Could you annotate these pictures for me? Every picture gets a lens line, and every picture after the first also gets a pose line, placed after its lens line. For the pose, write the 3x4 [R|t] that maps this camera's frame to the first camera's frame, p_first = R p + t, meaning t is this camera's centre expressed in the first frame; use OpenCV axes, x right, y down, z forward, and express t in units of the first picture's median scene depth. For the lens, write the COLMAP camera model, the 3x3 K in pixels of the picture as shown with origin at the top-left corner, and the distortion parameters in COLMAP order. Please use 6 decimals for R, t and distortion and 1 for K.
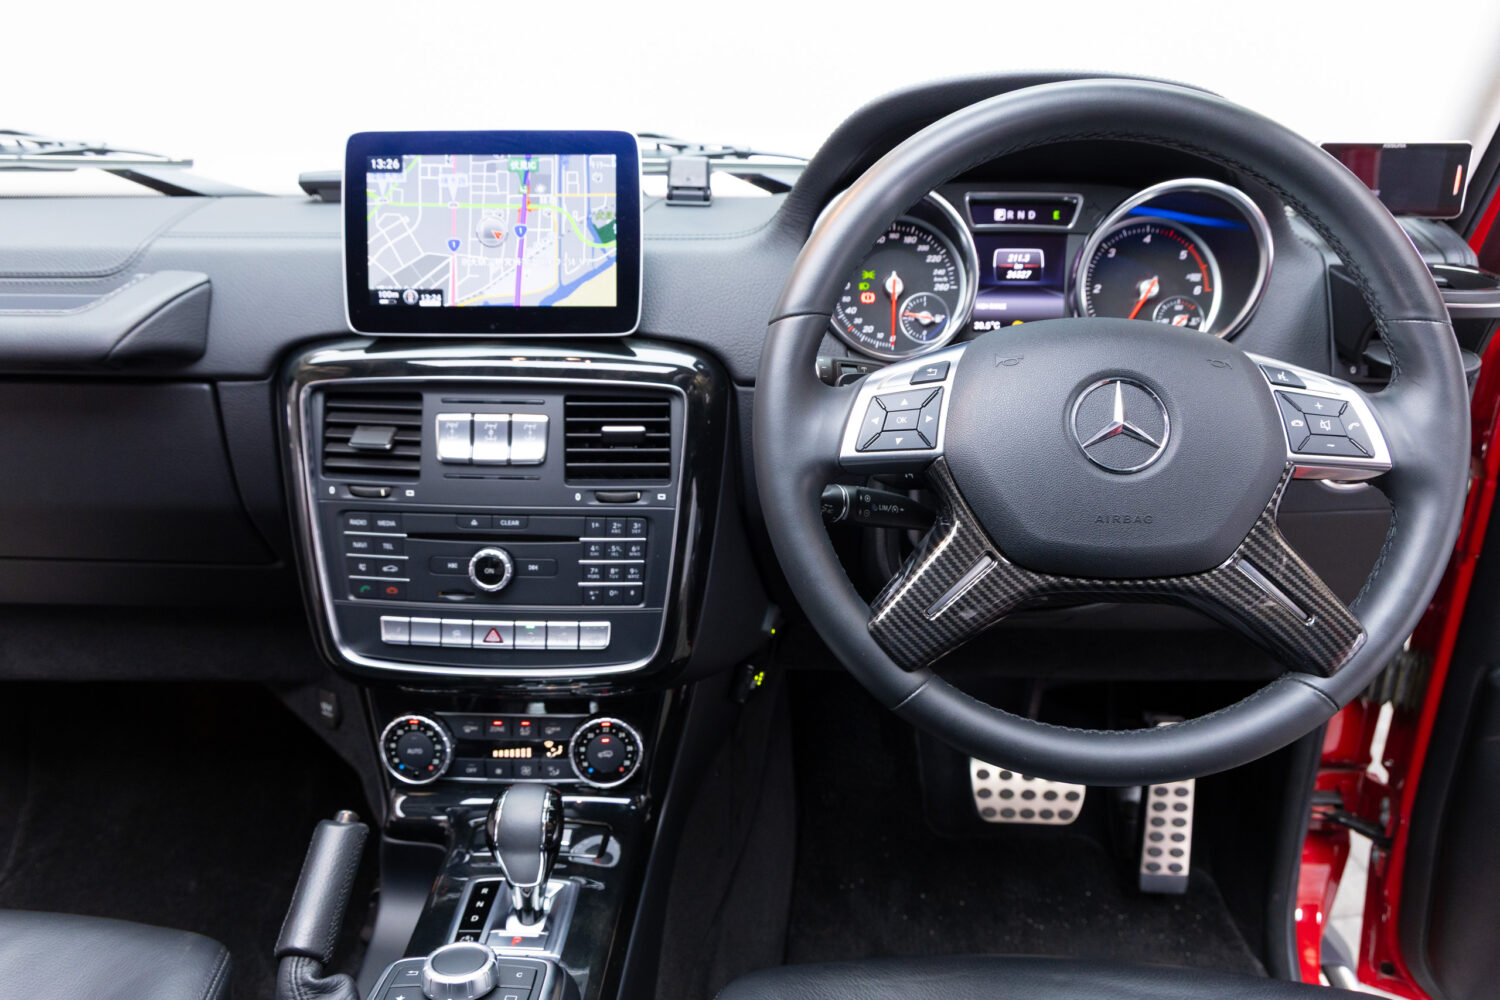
lens RADIAL K [[1269.3, 0, 750.0], [0, 1269.3, 500.0], [0, 0, 1]] dist [0.030147, 0.003348]
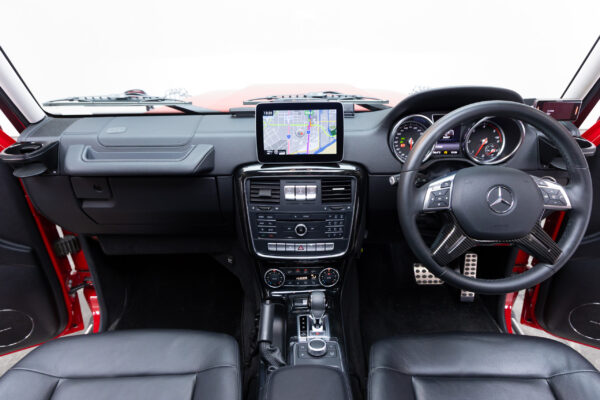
lens RADIAL K [[419.6, 0, 300.0], [0, 419.6, 200.0], [0, 0, 1]] dist [0.034763, -0.000674]
pose [[0.998487, -0.028320, 0.047124, -0.258212], [0.022982, 0.993645, 0.110185, -0.153784], [-0.049945, -0.108935, 0.992793, -0.136973]]
